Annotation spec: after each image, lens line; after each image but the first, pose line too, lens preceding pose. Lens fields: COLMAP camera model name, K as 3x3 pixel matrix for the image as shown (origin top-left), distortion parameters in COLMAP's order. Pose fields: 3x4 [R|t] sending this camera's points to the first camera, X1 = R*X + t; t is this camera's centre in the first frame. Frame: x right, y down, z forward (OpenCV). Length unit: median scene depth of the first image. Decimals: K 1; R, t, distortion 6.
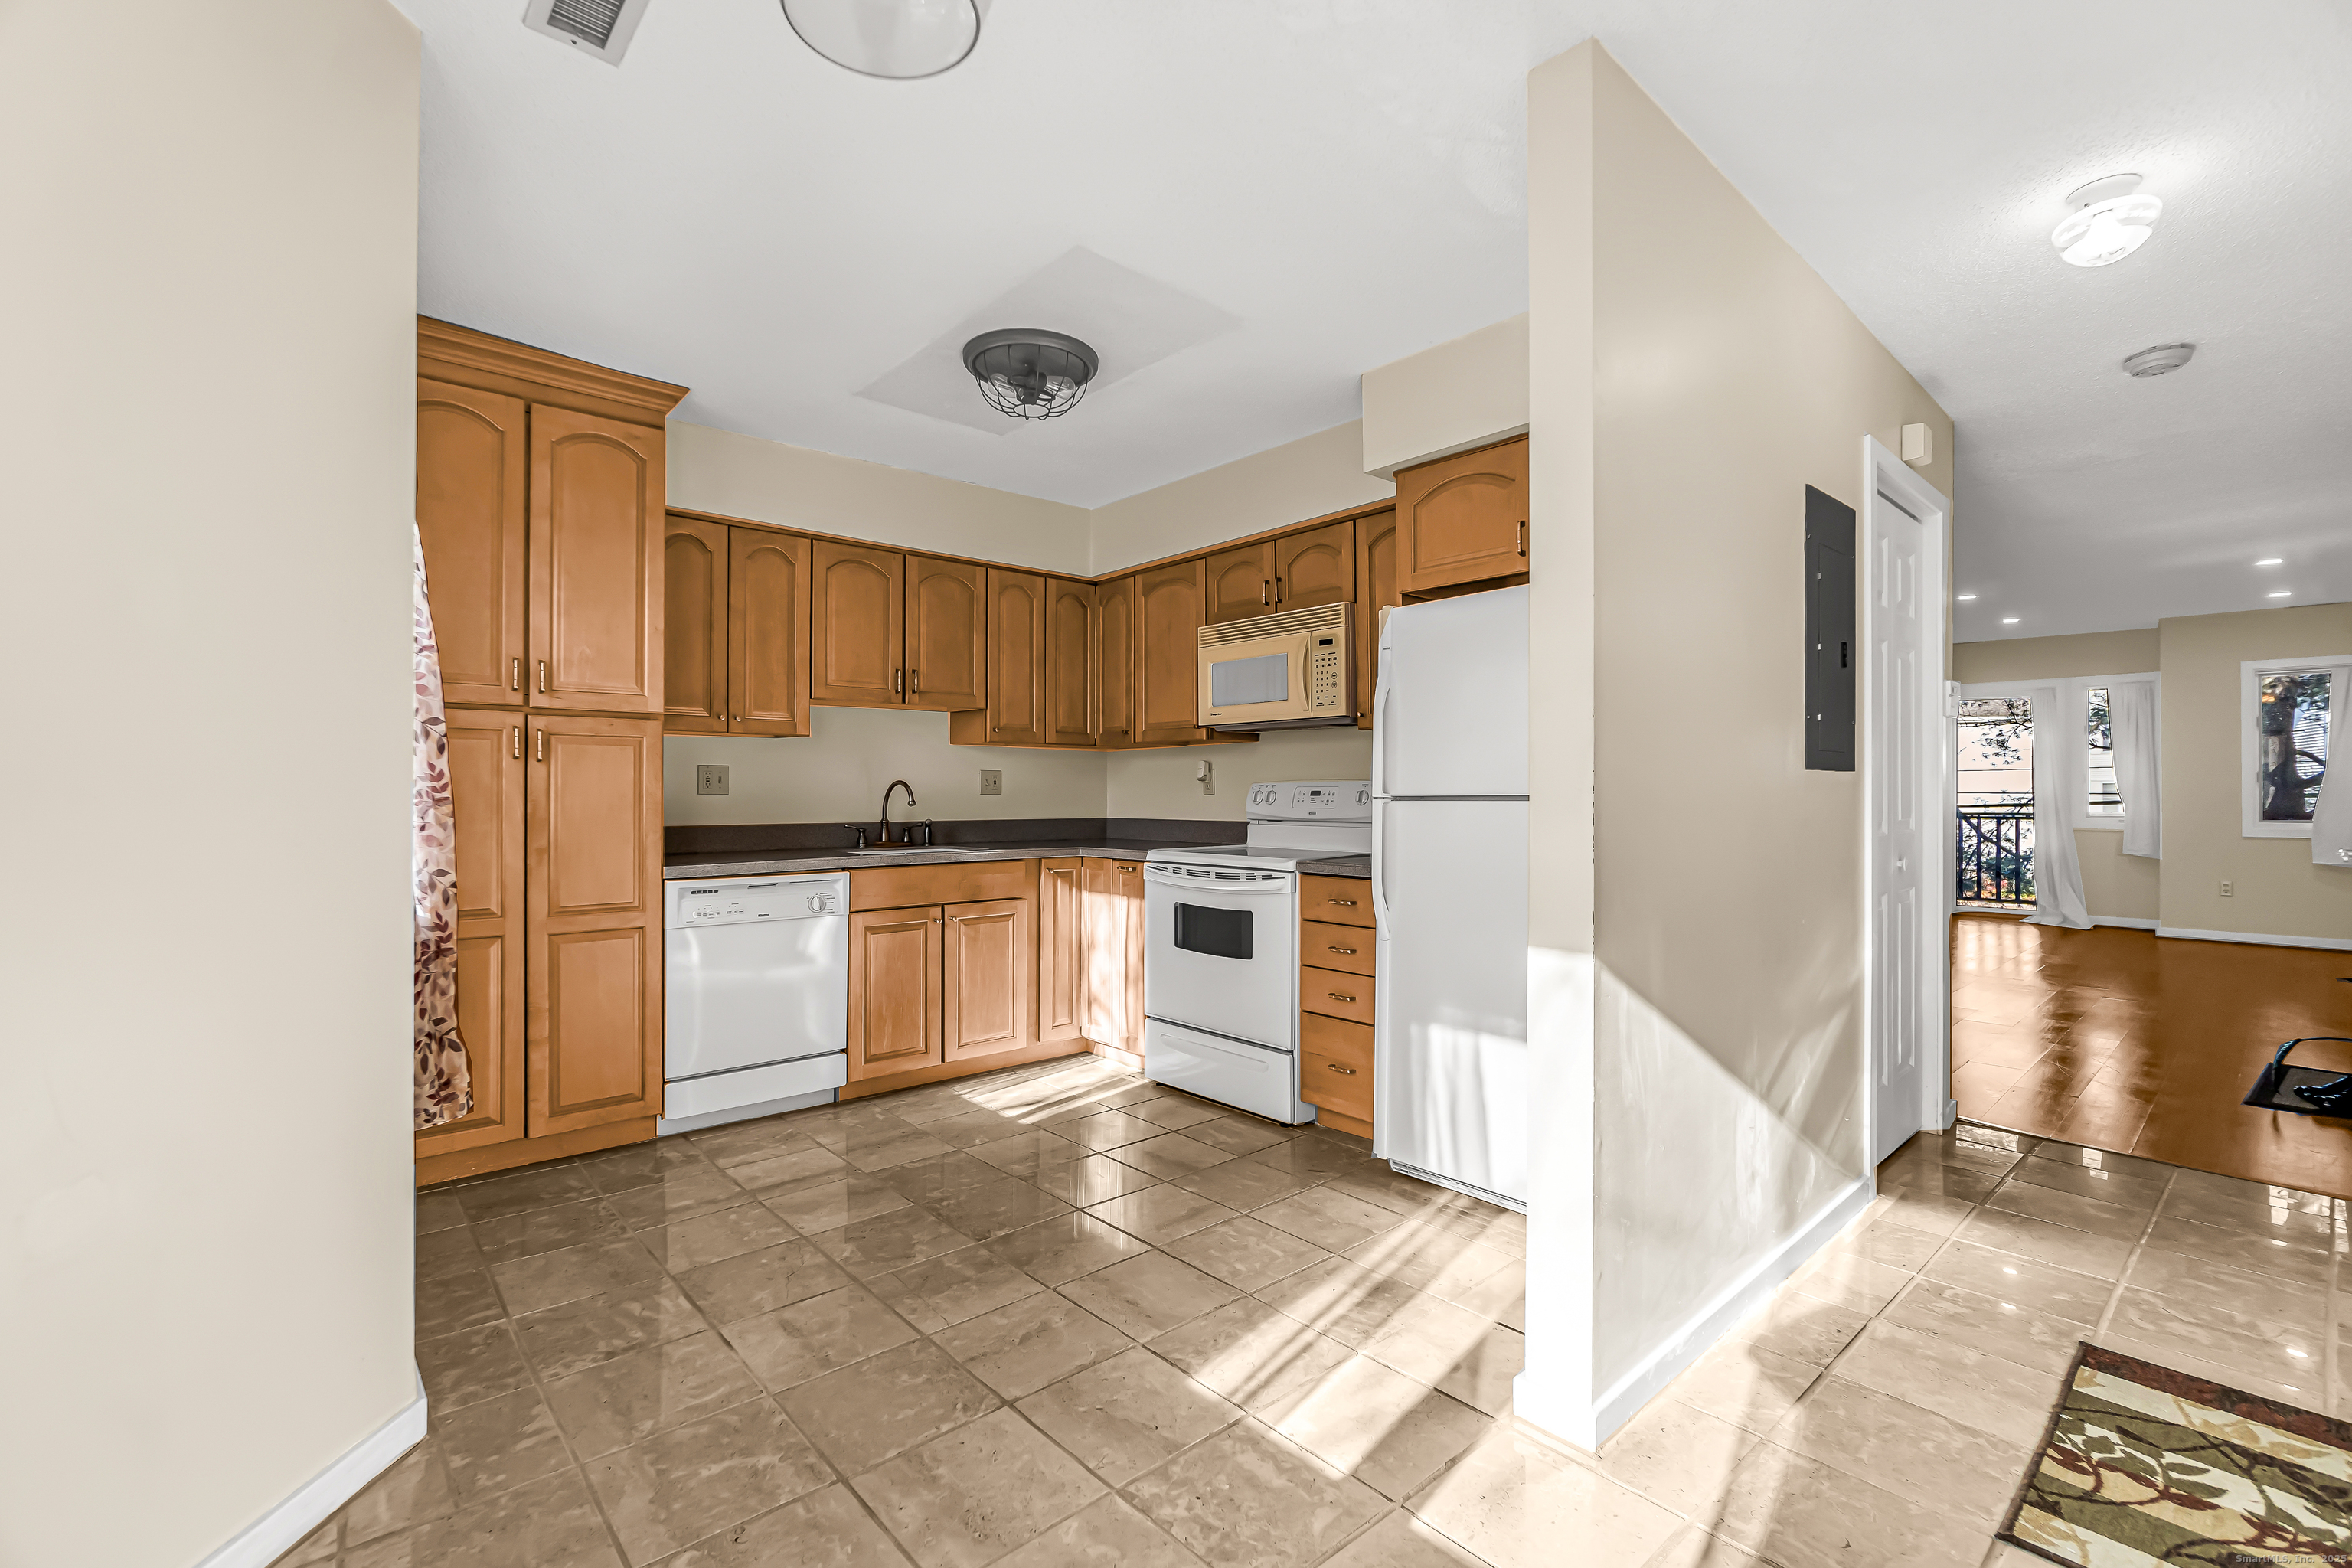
lens RADIAL K [[1019.7, 0, 1164.9], [0, 1019.7, 784.4], [0, 0, 1]] dist [-0.000725, -0.000130]
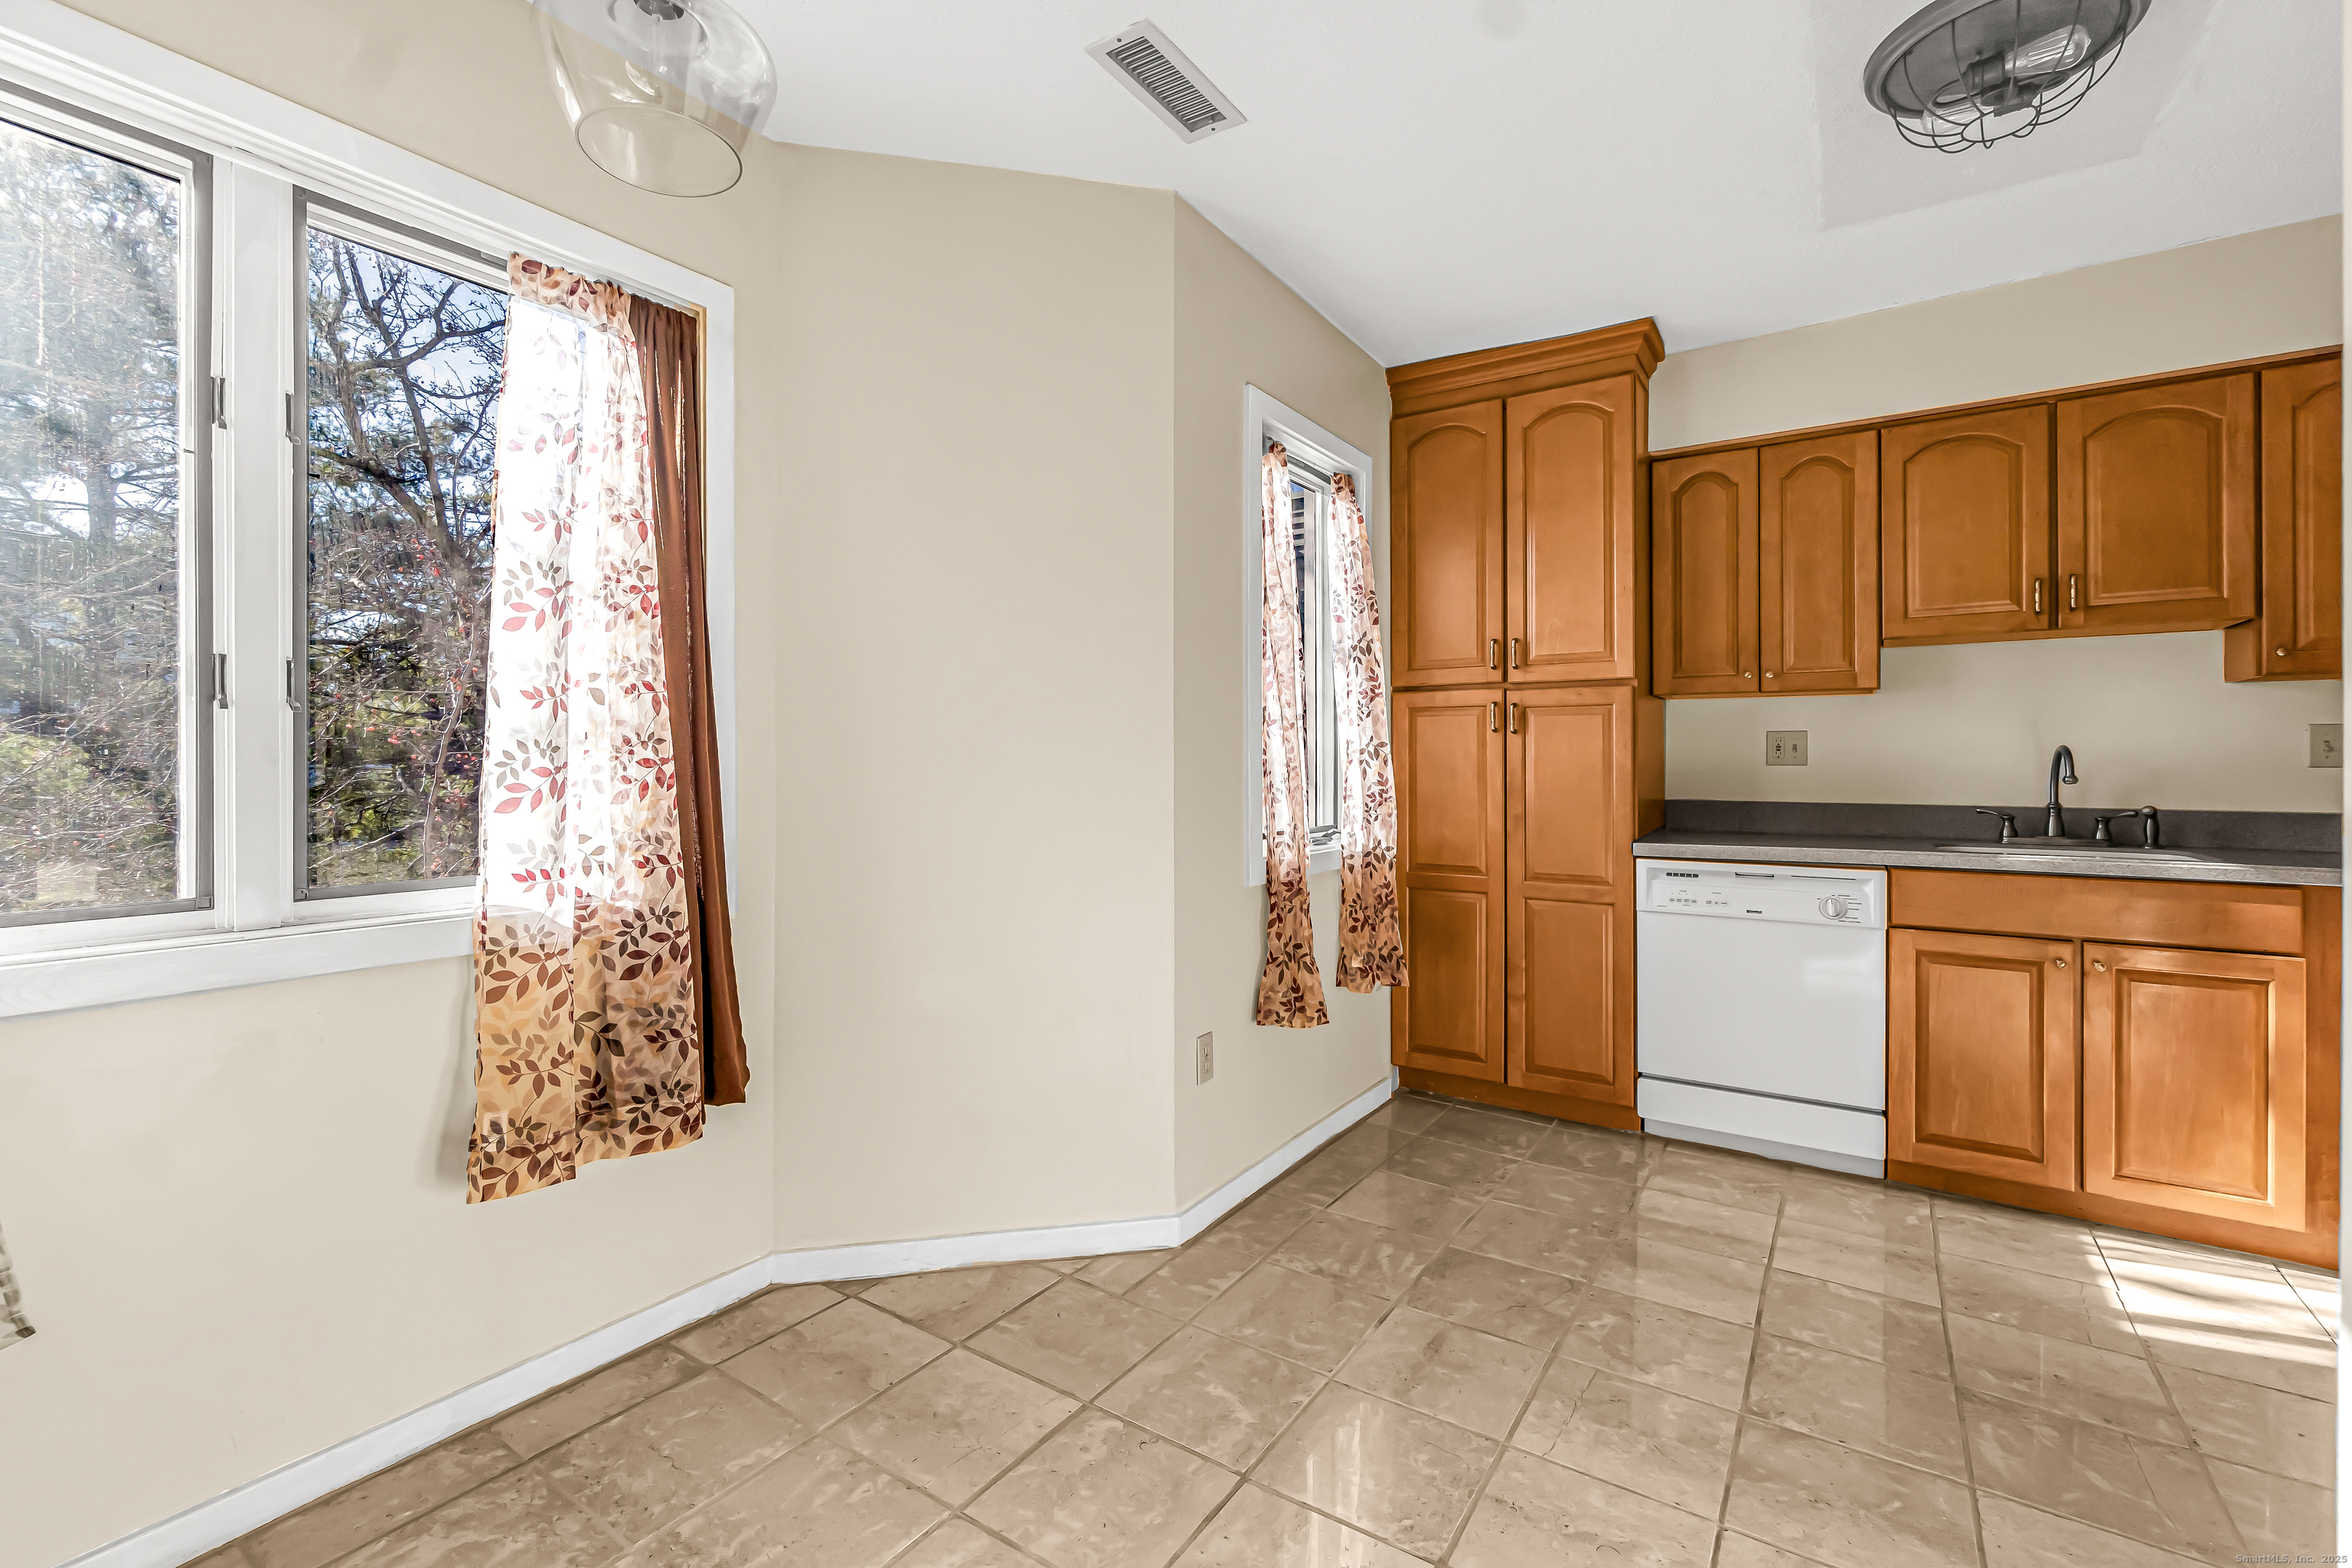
lens RADIAL K [[1035.2, 0, 1173.0], [0, 1035.2, 755.3], [0, 0, 1]] dist [-0.004249, -0.000407]
pose [[0.253486, -0.004930, -0.967326, 0.318479], [0.005966, 0.999976, -0.003532, 0.002040], [0.967321, -0.004876, 0.253510, 0.358682]]
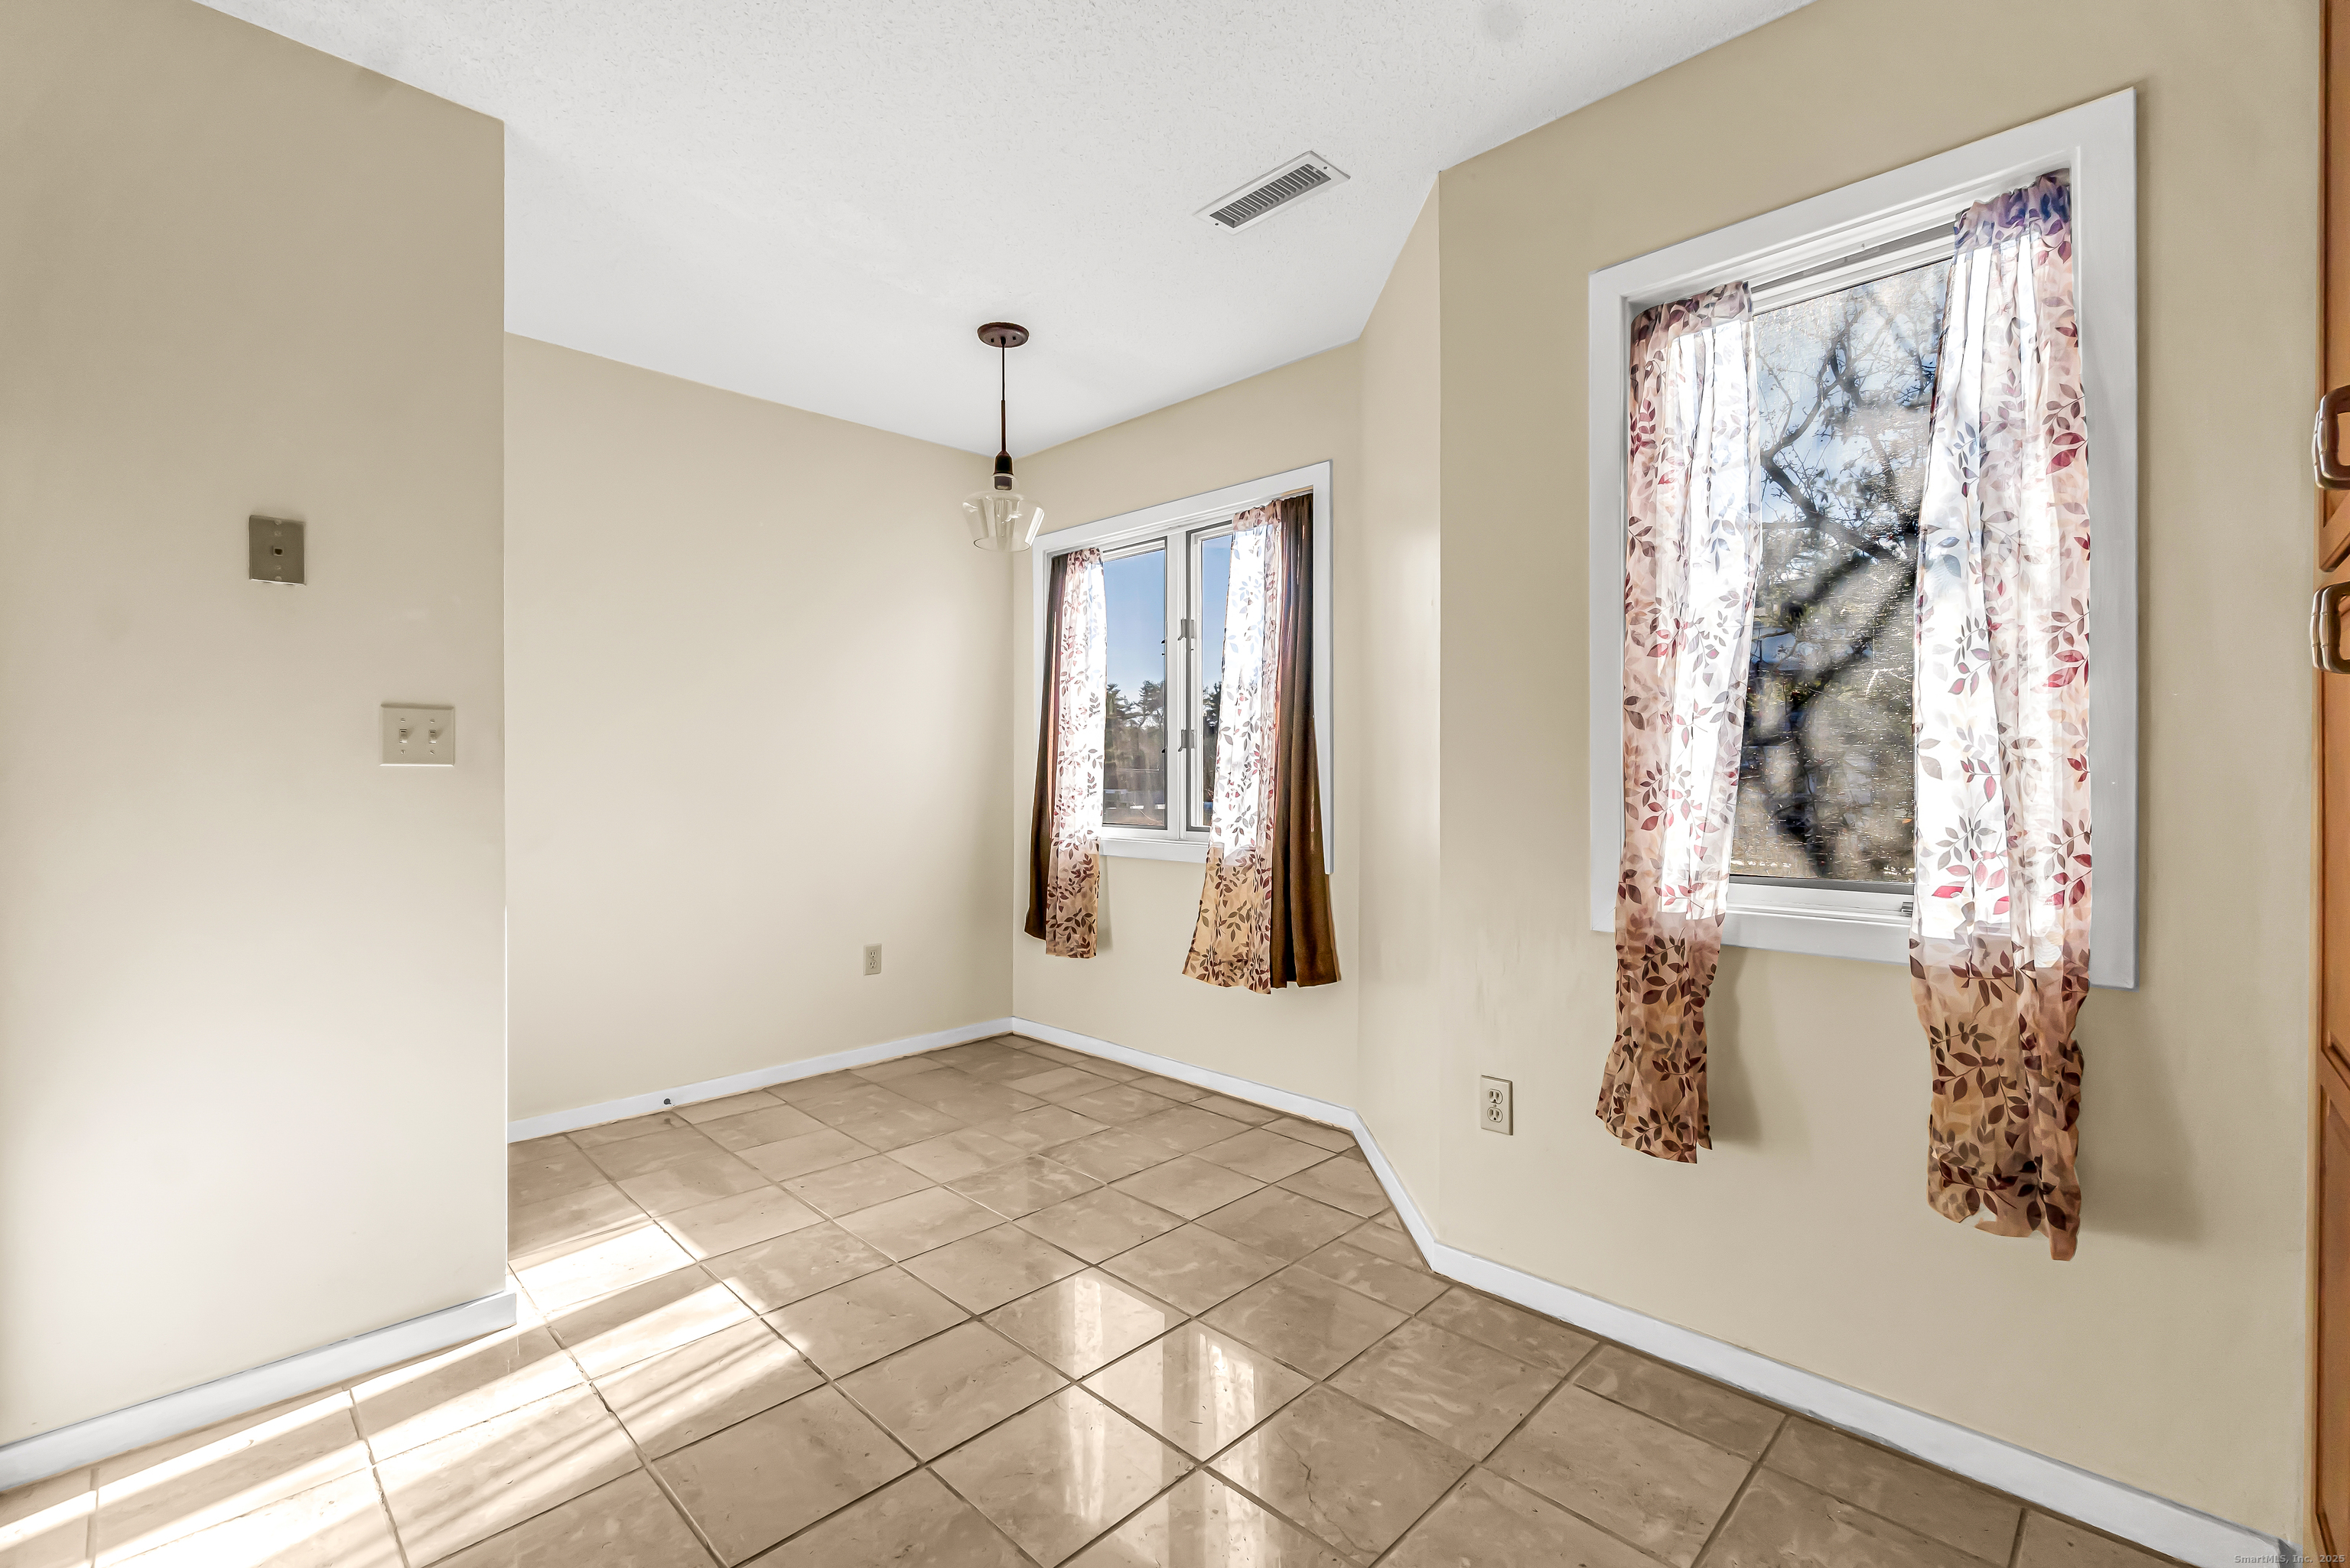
lens RADIAL K [[1018.8, 0, 1163.9], [0, 1018.8, 784.4], [0, 0, 1]] dist [-0.000725, -0.000130]
pose [[-0.997951, -0.000982, -0.063979, -0.167834], [-0.000963, 0.999999, -0.000320, 0.015082], [0.063979, -0.000257, -0.997951, 1.238771]]
